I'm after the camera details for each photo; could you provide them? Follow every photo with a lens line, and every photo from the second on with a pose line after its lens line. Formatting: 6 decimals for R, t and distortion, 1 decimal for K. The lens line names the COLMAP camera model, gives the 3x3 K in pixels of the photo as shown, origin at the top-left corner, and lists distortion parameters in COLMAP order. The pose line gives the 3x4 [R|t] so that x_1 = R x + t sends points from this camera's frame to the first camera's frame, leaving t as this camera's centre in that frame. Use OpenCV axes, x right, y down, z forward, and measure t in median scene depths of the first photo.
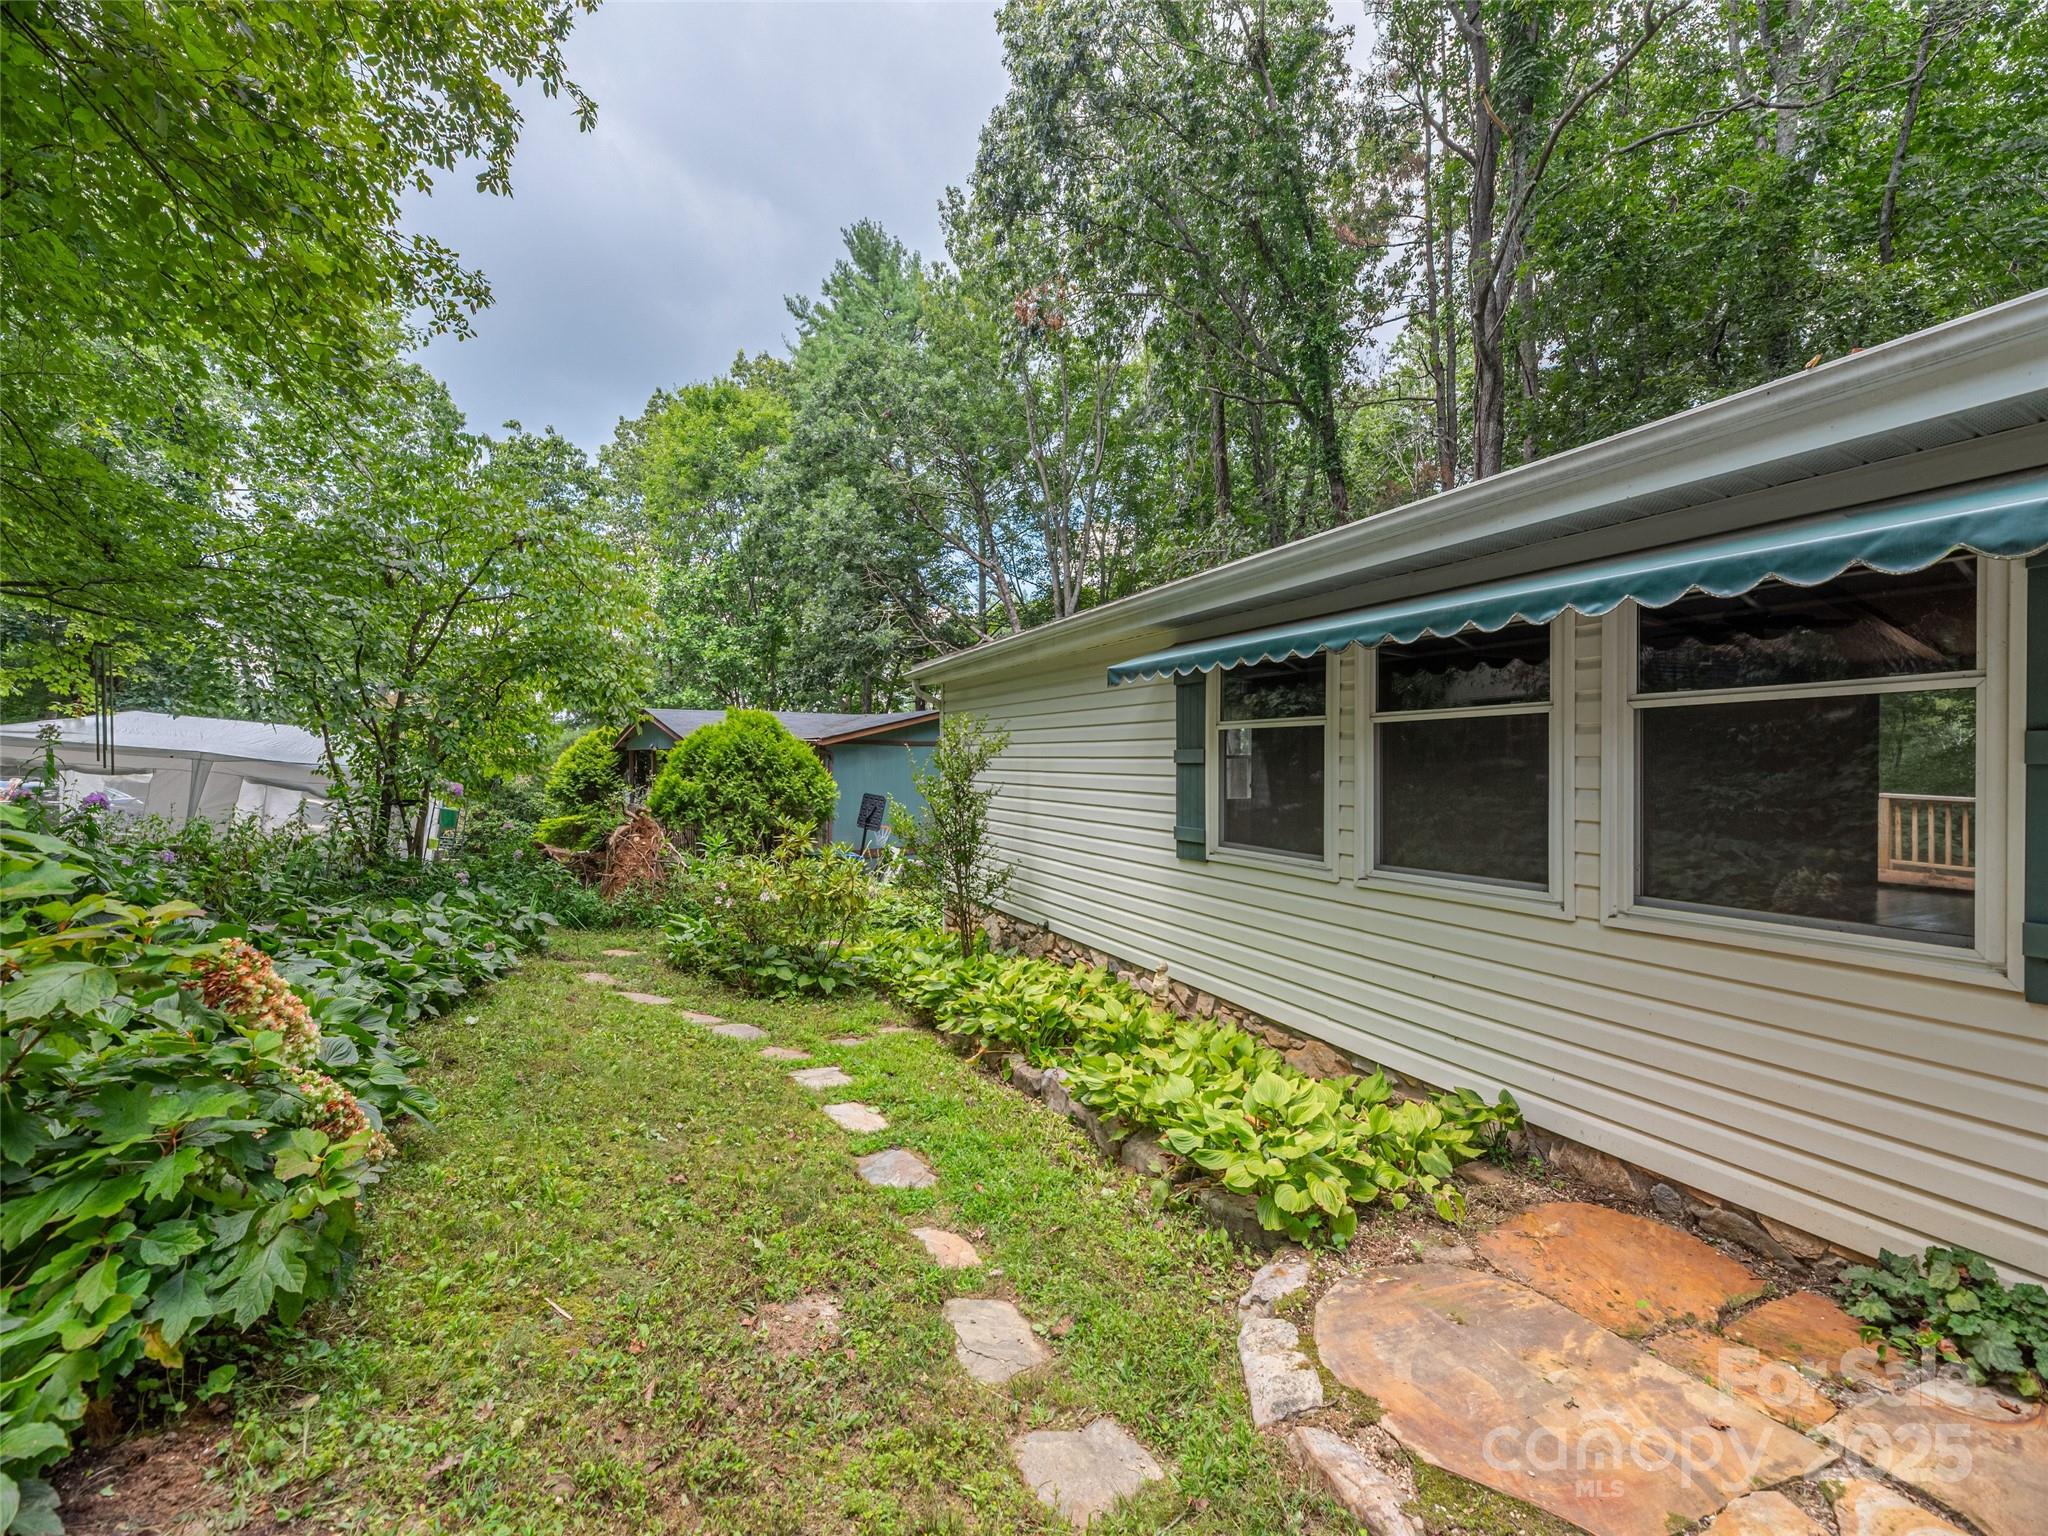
lens RADIAL K [[831.3, 0, 1017.7], [0, 831.3, 772.7], [0, 0, 1]] dist [0.000331, -0.000234]
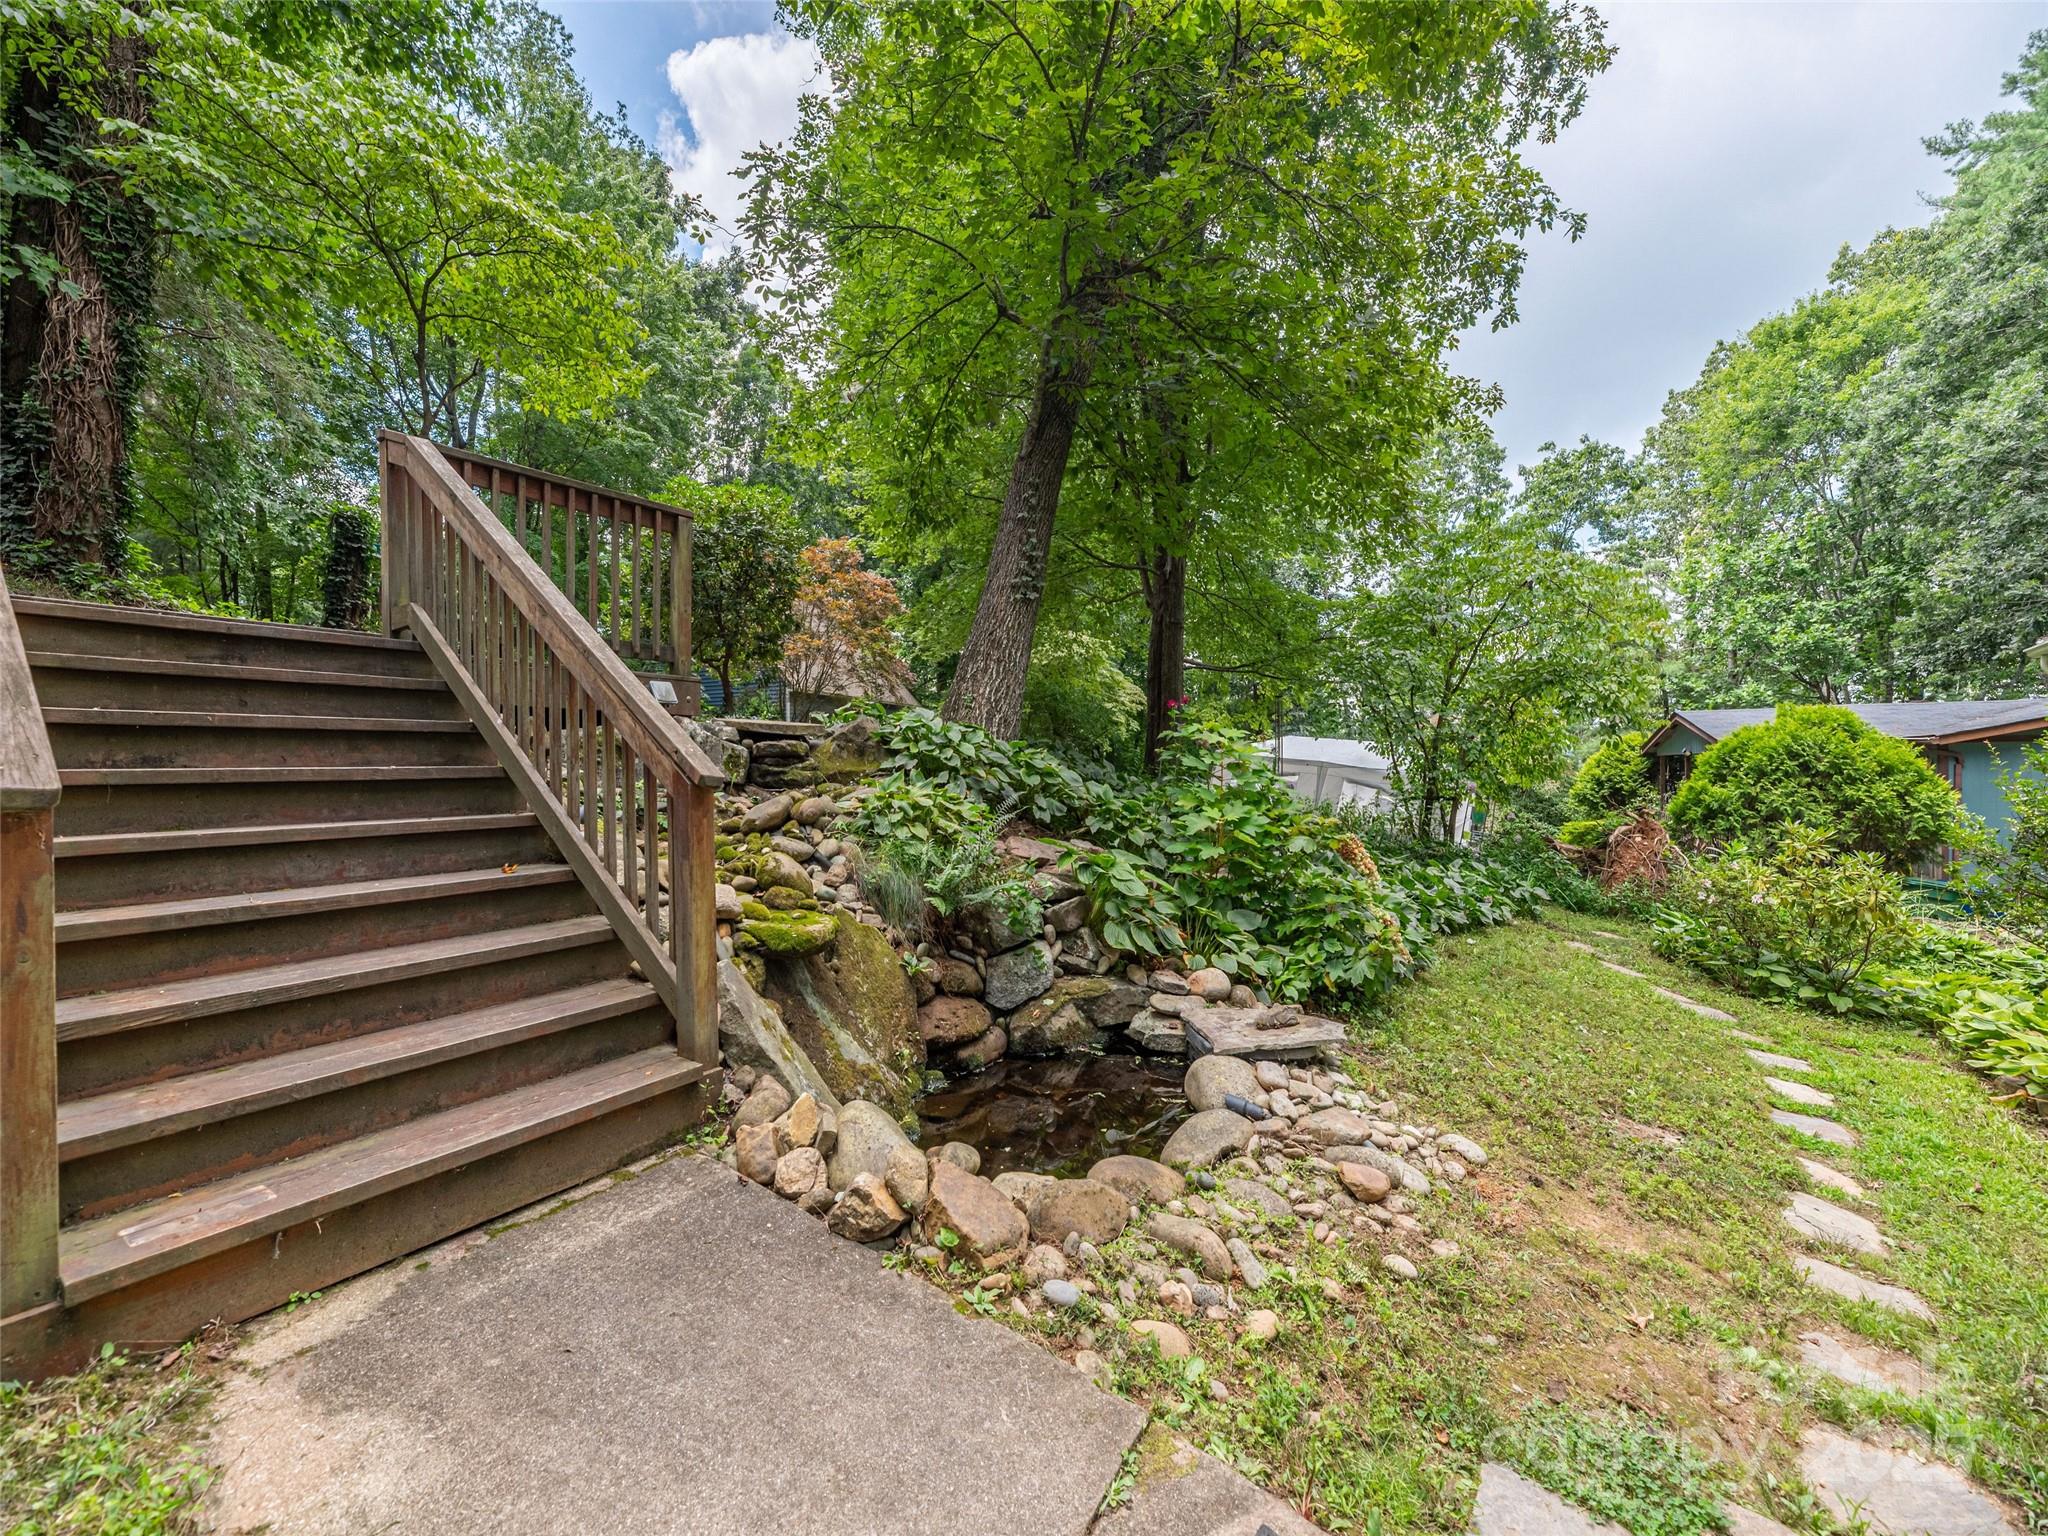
lens RADIAL K [[831.3, 0, 1017.7], [0, 831.3, 772.7], [0, 0, 1]] dist [0.000331, -0.000234]
pose [[0.435356, 0.001761, -0.900257, 0.112047], [-0.010444, 0.999941, -0.003094, 0.005238], [0.900198, 0.010749, 0.435349, -0.128207]]
